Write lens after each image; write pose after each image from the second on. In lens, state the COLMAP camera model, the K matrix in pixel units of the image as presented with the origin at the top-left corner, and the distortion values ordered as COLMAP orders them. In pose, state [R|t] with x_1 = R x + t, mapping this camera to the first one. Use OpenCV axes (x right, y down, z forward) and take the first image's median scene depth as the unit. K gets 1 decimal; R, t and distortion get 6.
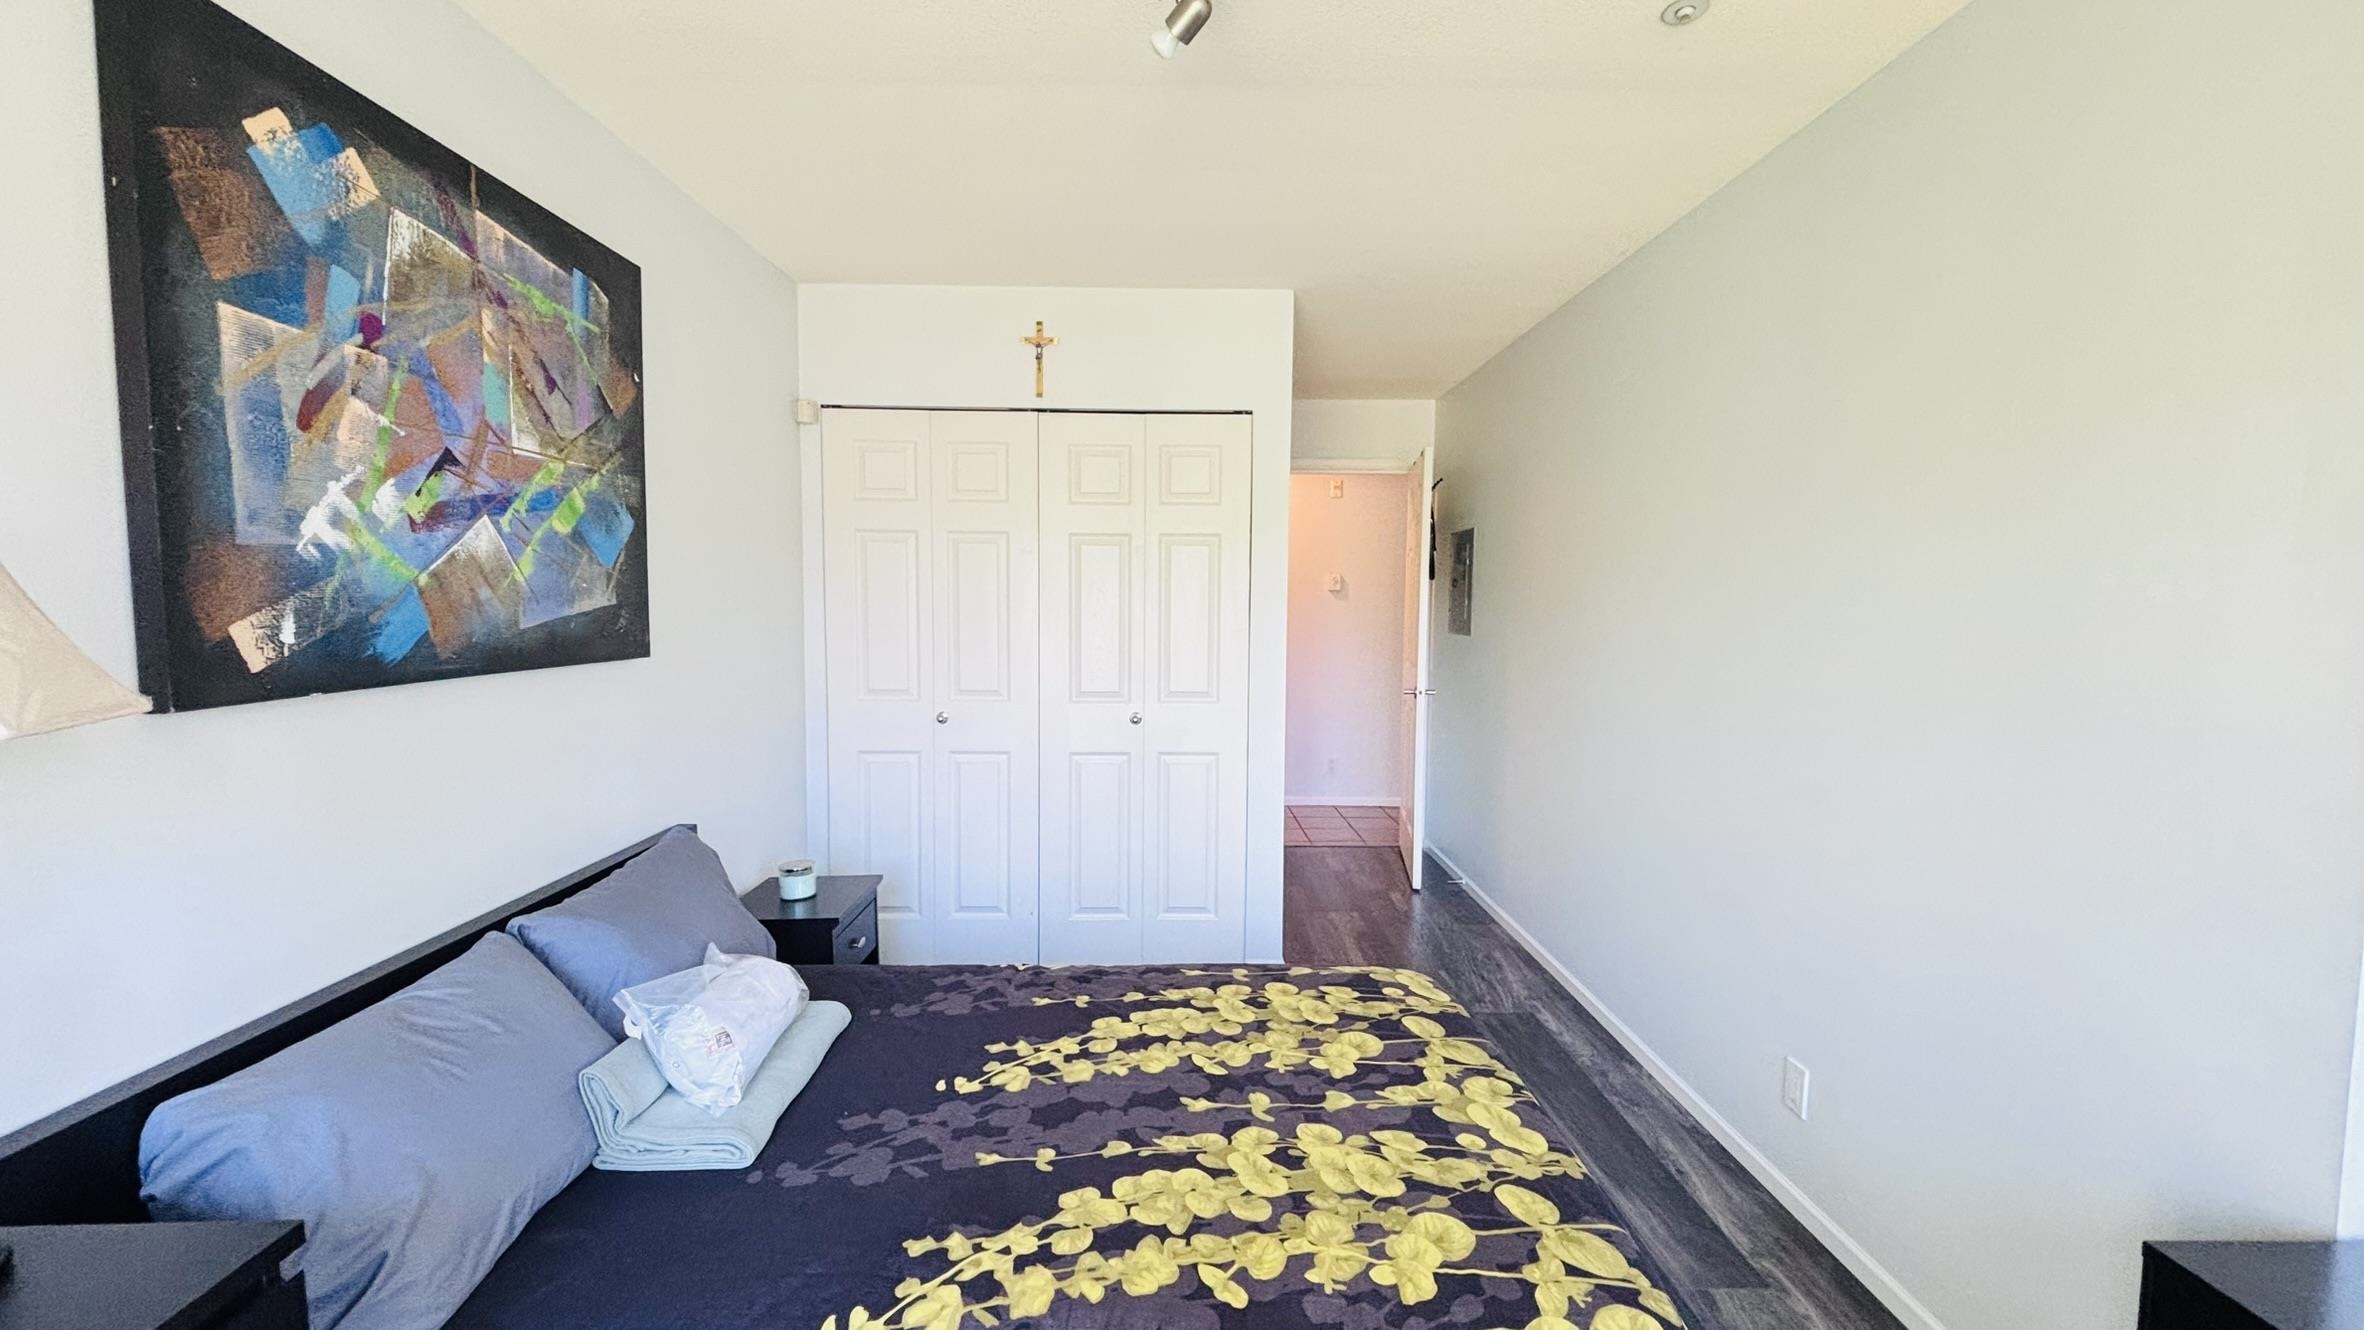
lens RADIAL K [[961.8, 0, 1182.0], [0, 961.8, 665.0], [0, 0, 1]] dist [0.000357, -0.000502]
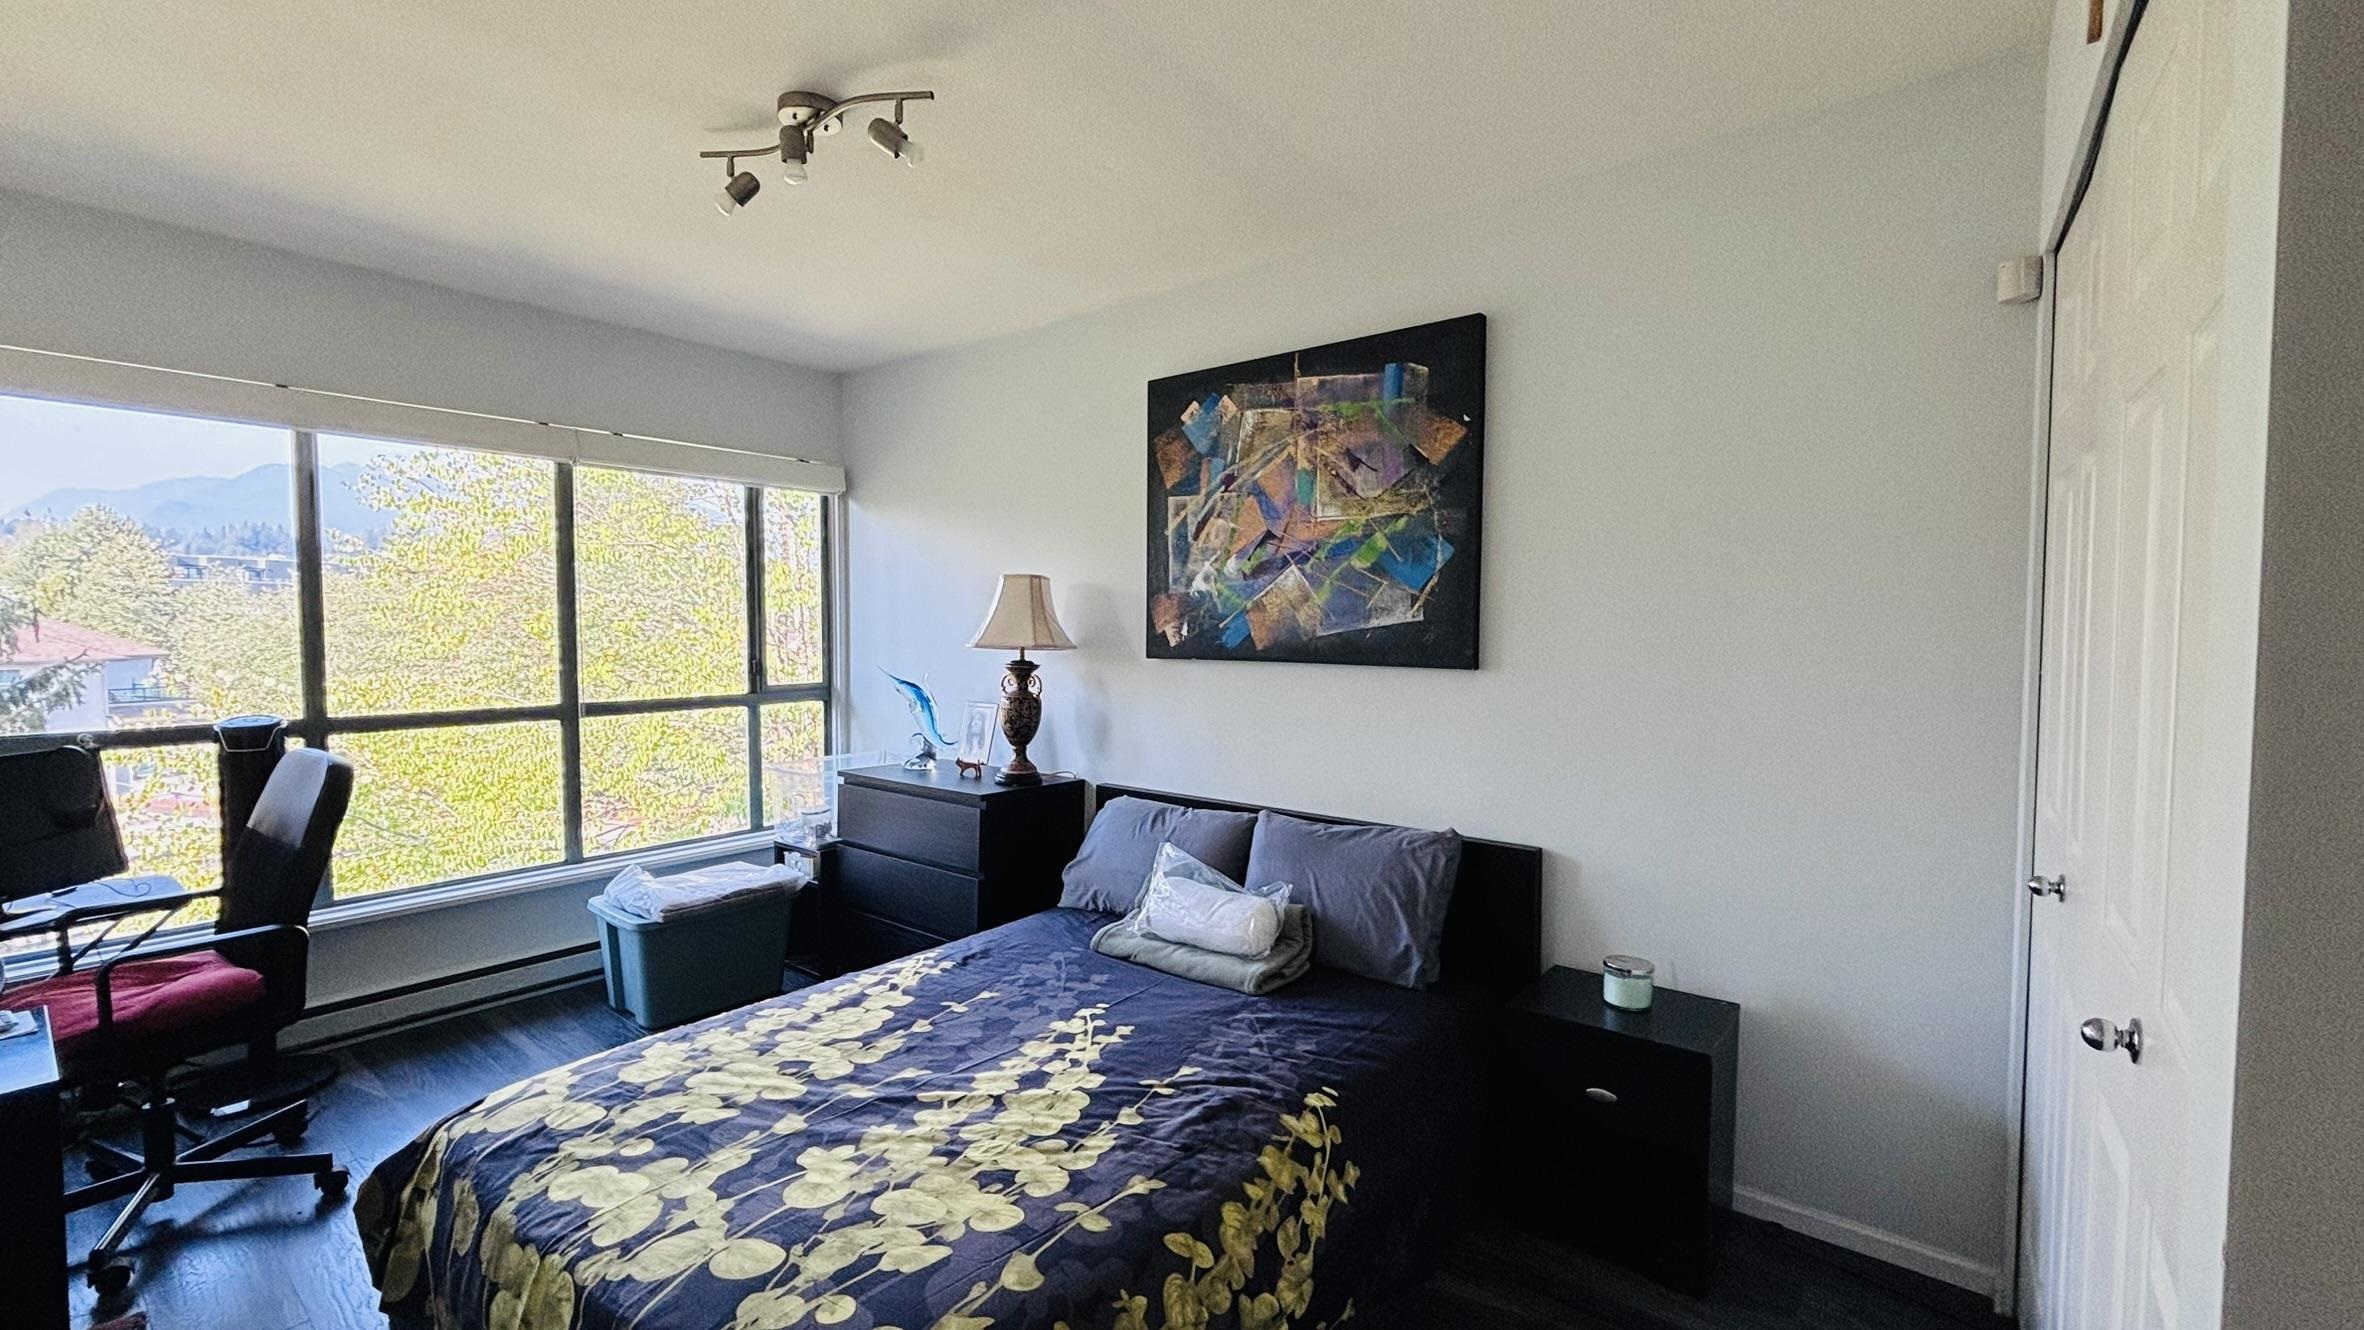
lens RADIAL K [[961.8, 0, 1182.0], [0, 961.8, 665.0], [0, 0, 1]] dist [0.000357, -0.000502]
pose [[-0.629532, 0.029434, -0.776416, 0.641354], [-0.059501, 0.994521, 0.085947, -0.112292], [0.774693, 0.100303, -0.624332, 1.829608]]
